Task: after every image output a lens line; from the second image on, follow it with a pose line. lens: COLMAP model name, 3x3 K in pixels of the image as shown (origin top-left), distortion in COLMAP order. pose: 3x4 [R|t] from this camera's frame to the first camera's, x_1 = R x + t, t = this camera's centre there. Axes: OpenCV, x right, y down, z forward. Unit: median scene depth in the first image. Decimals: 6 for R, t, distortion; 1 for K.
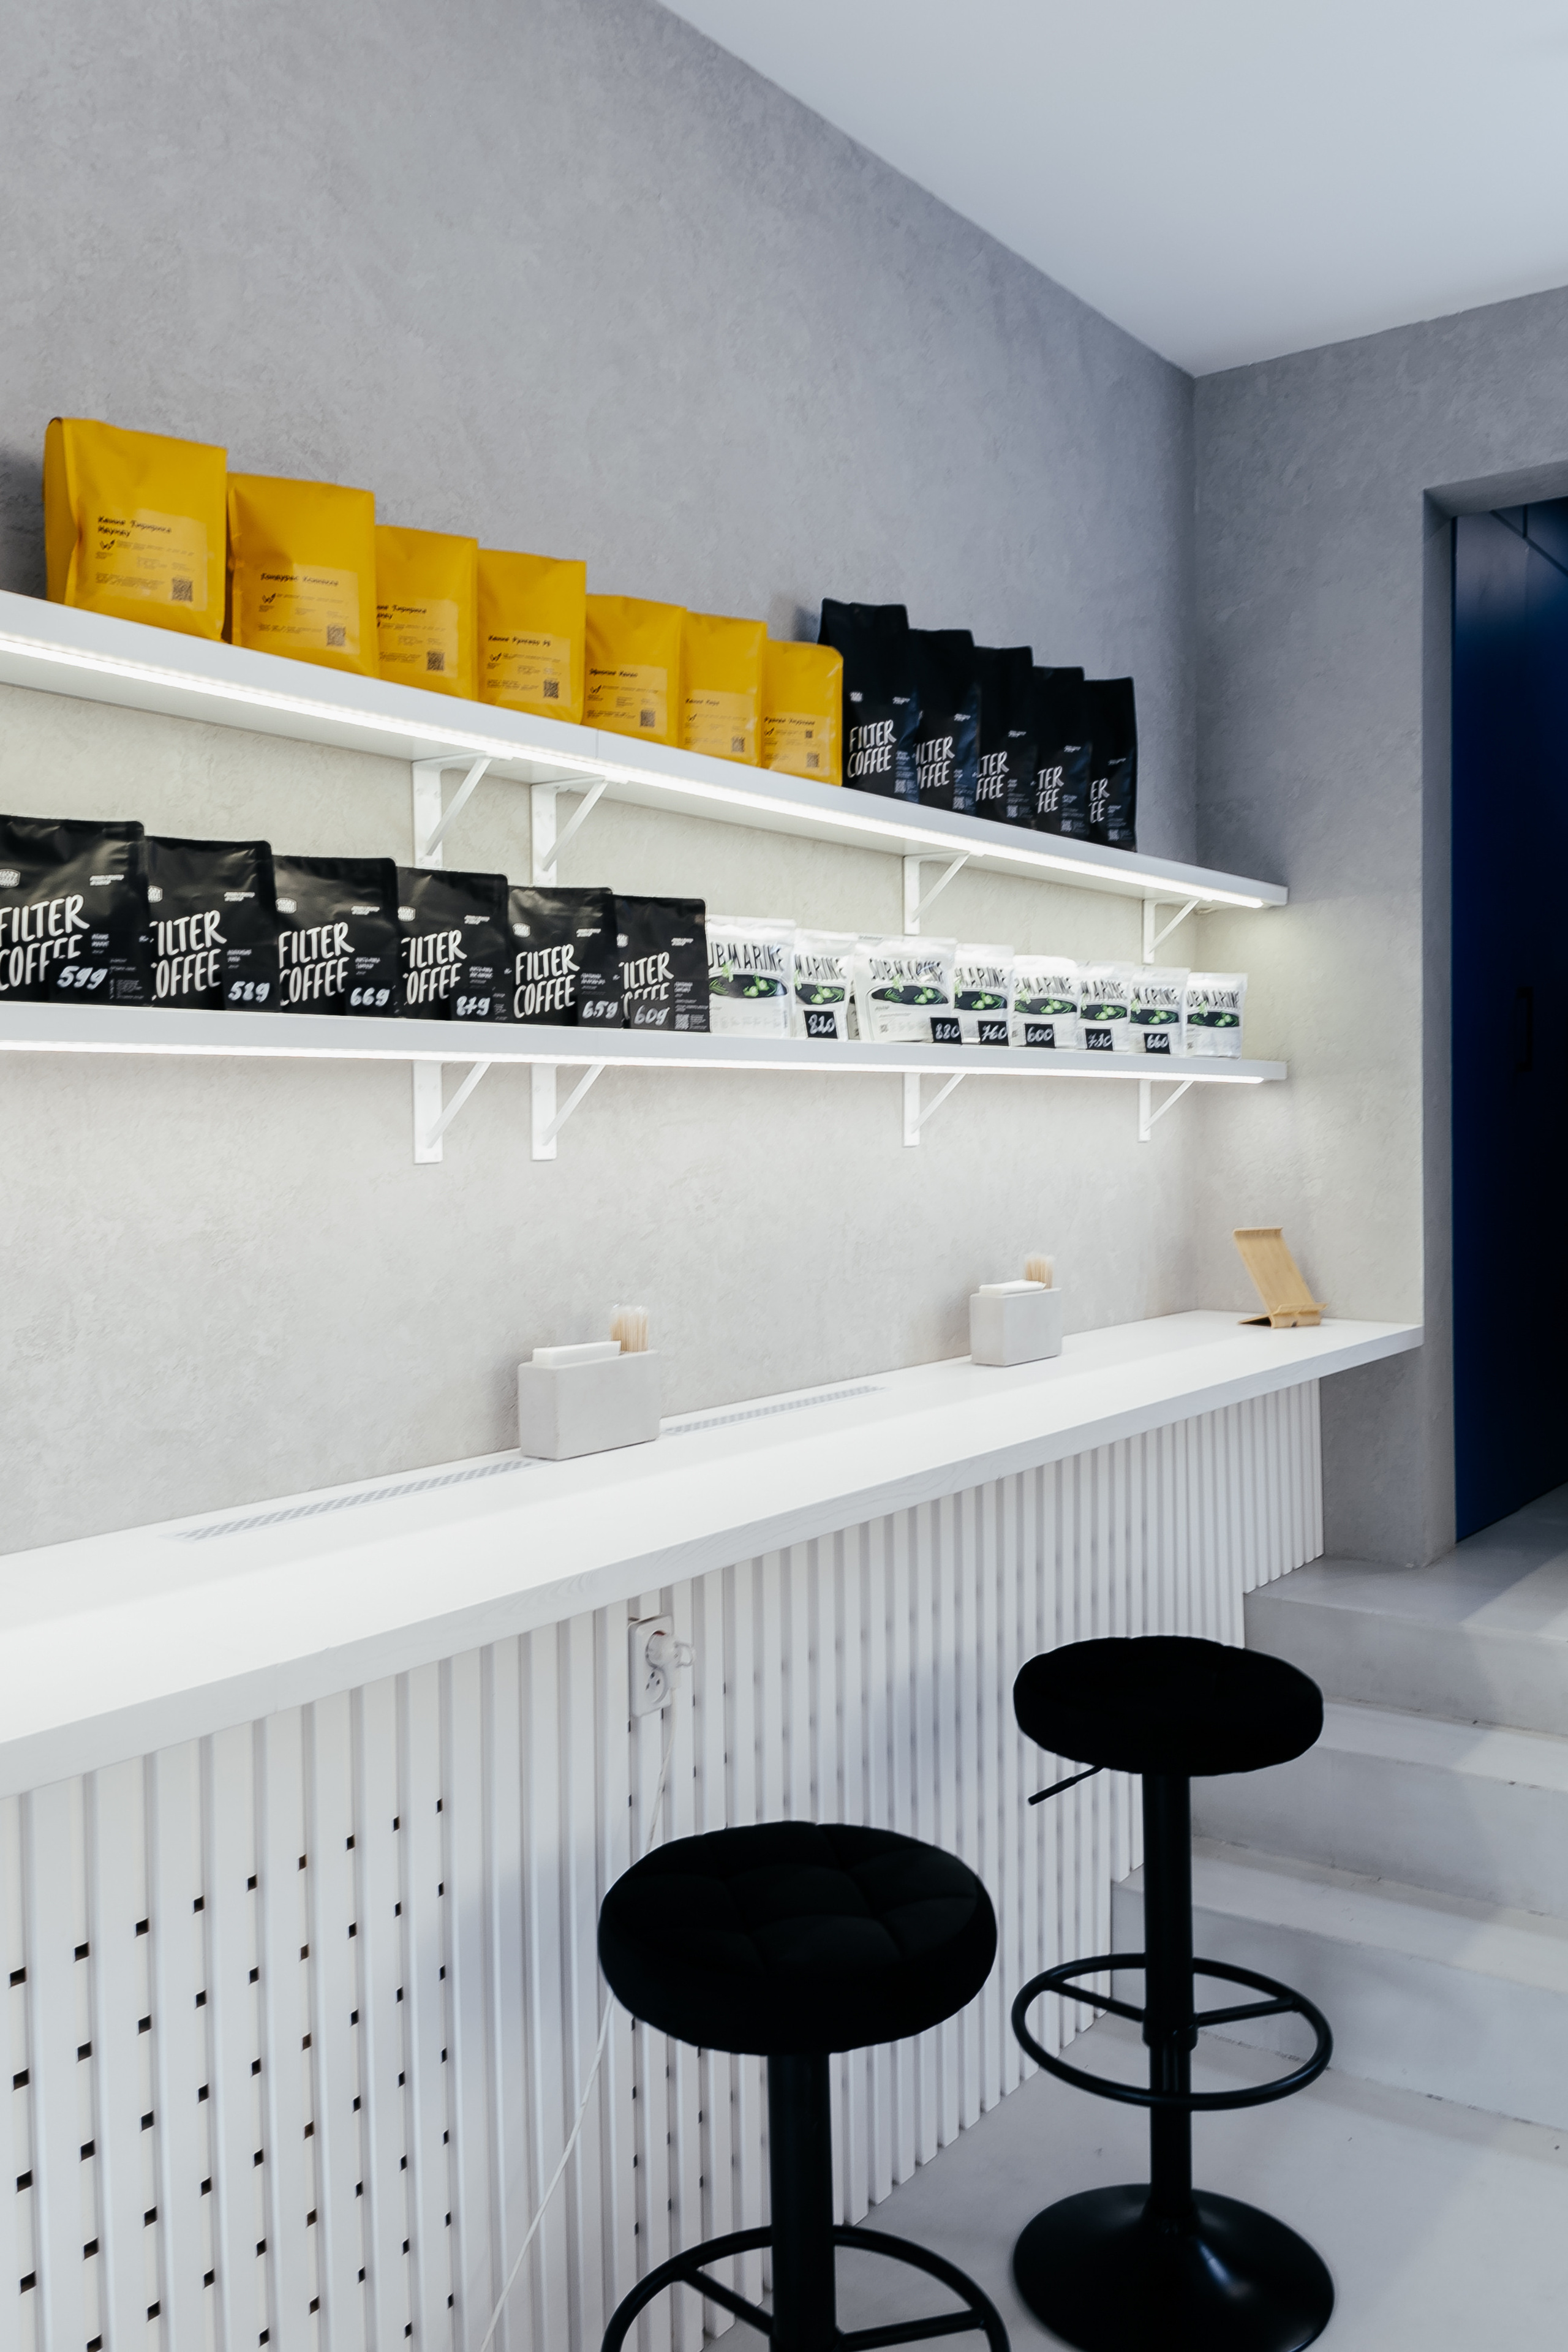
lens RADIAL K [[1873.6, 0, 784.0], [0, 1873.6, 1176.0], [0, 0, 1]] dist [0.007701, 0.004970]
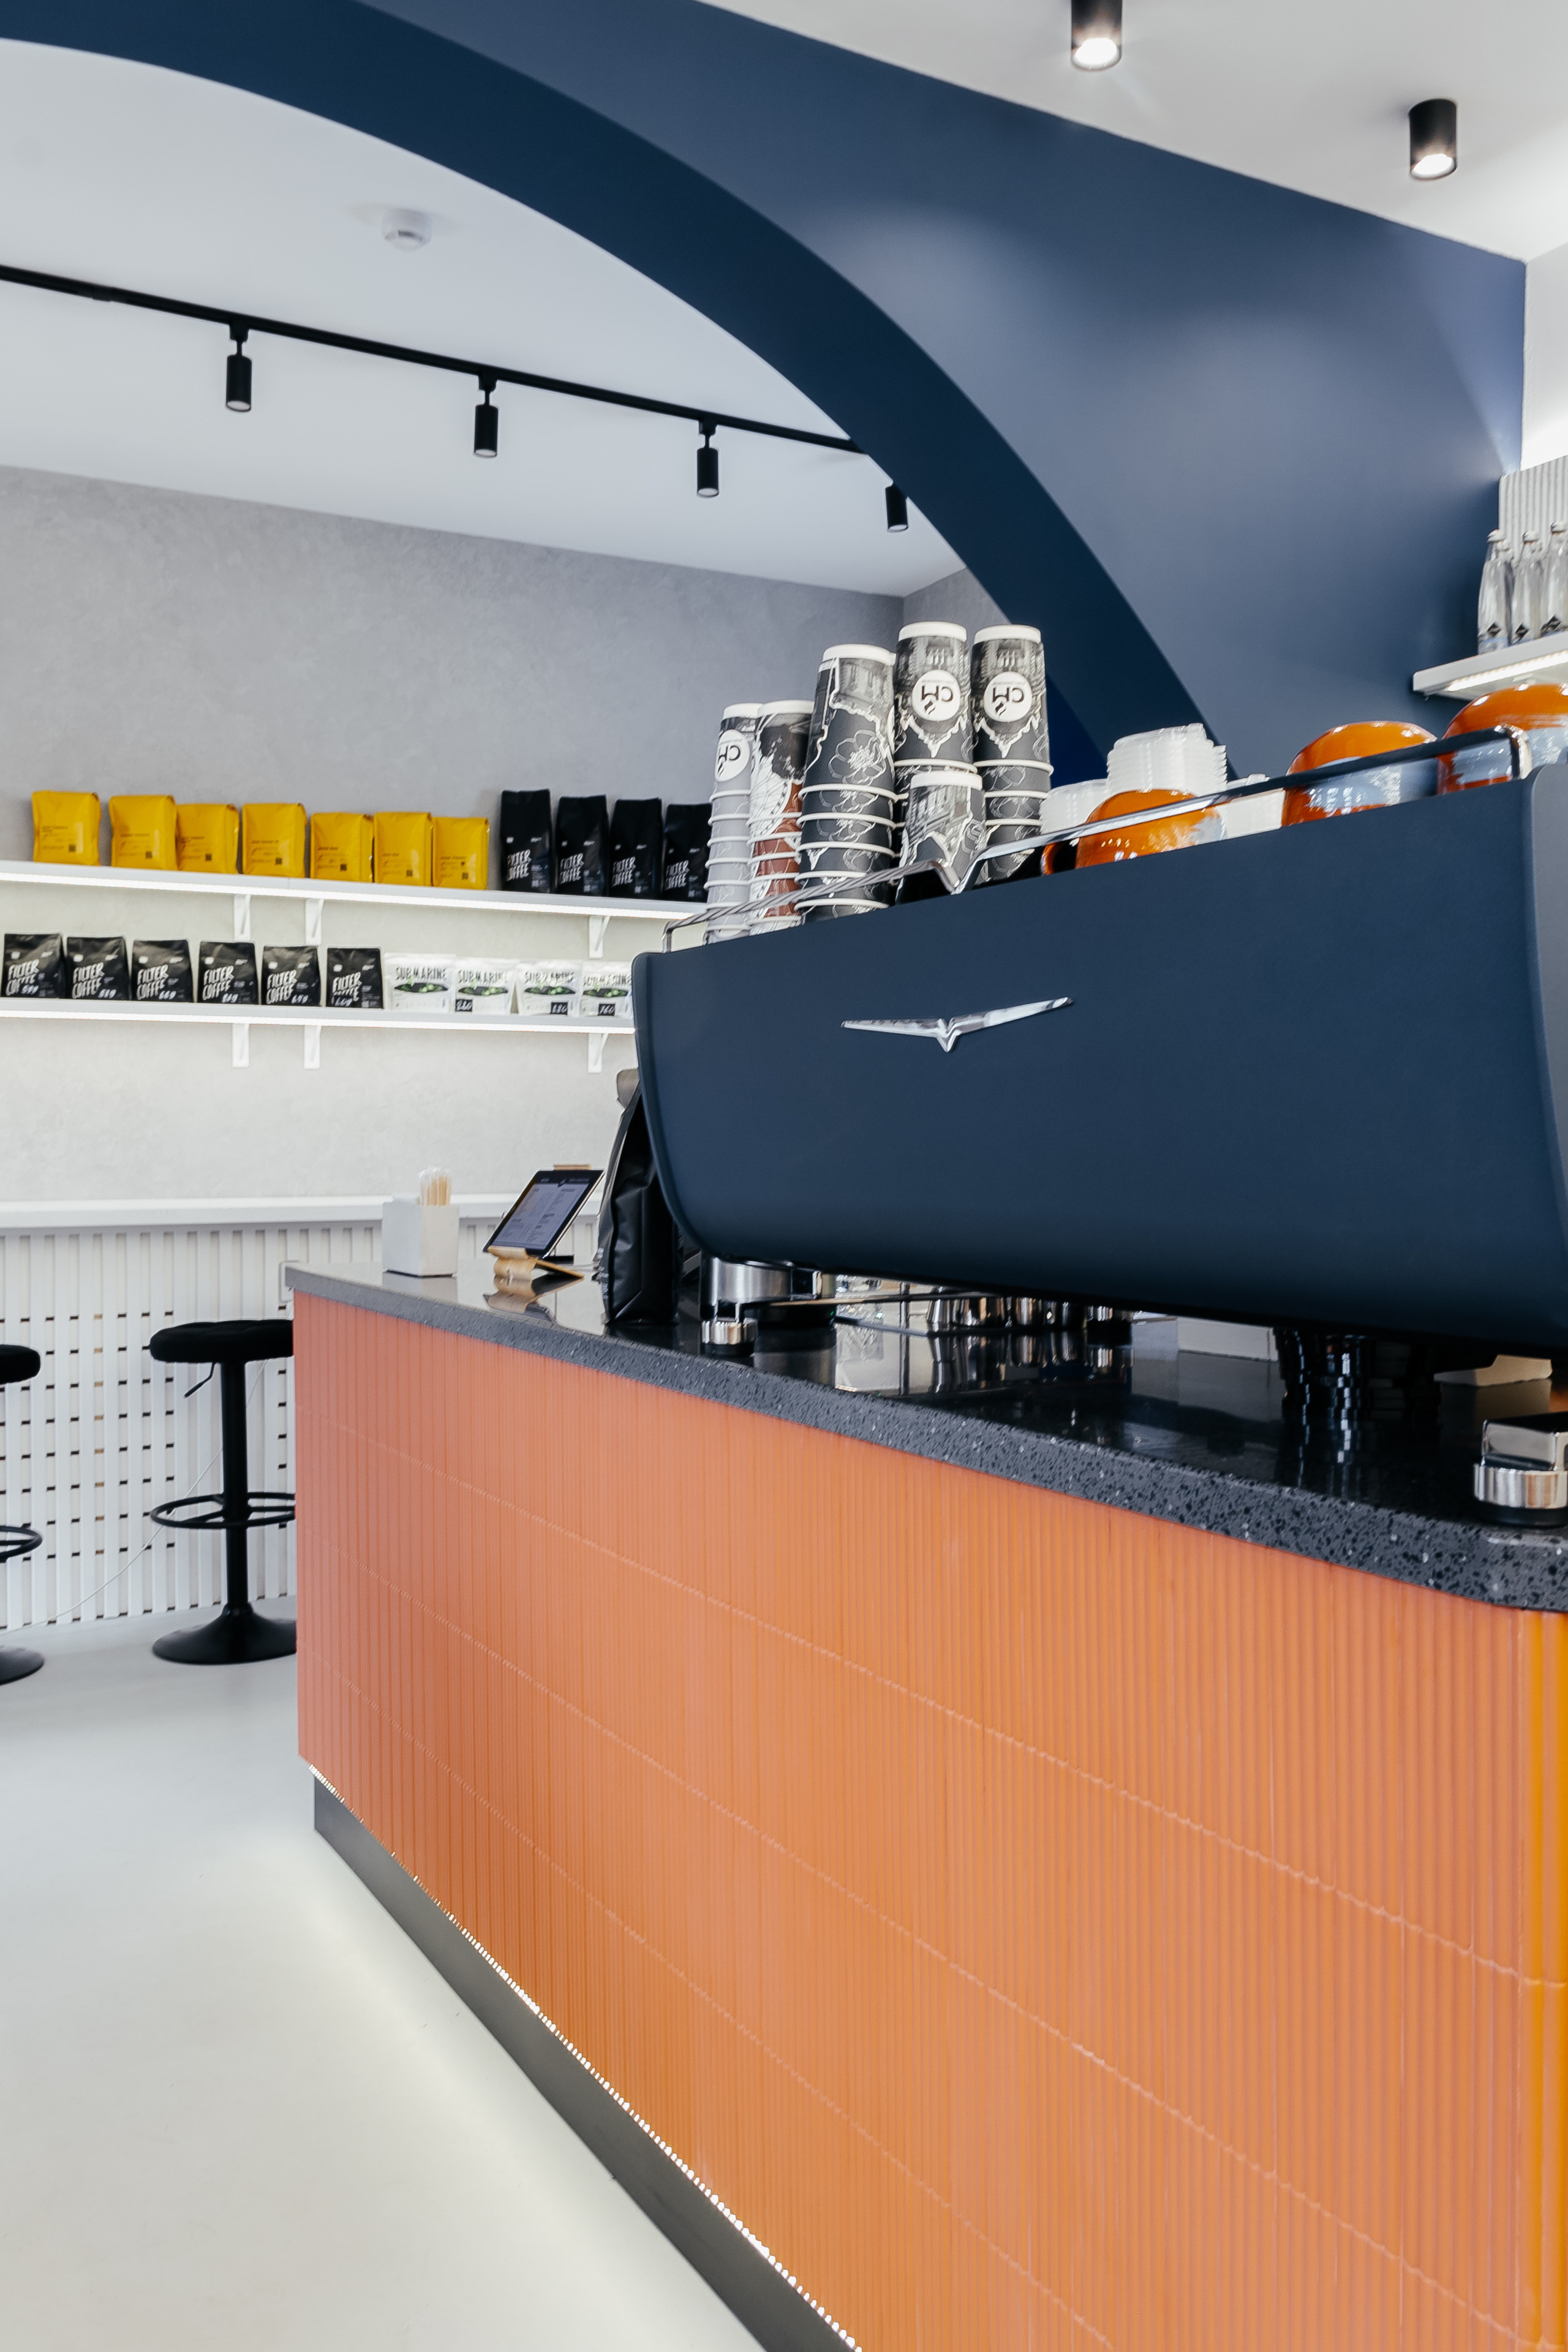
lens RADIAL K [[1873.6, 0, 784.0], [0, 1873.6, 1176.0], [0, 0, 1]] dist [0.007701, 0.004970]
pose [[0.889910, 0.013347, -0.455940, 1.368377], [-0.020806, 0.999719, -0.011343, 0.130406], [0.455661, 0.019580, 0.889938, -0.704406]]
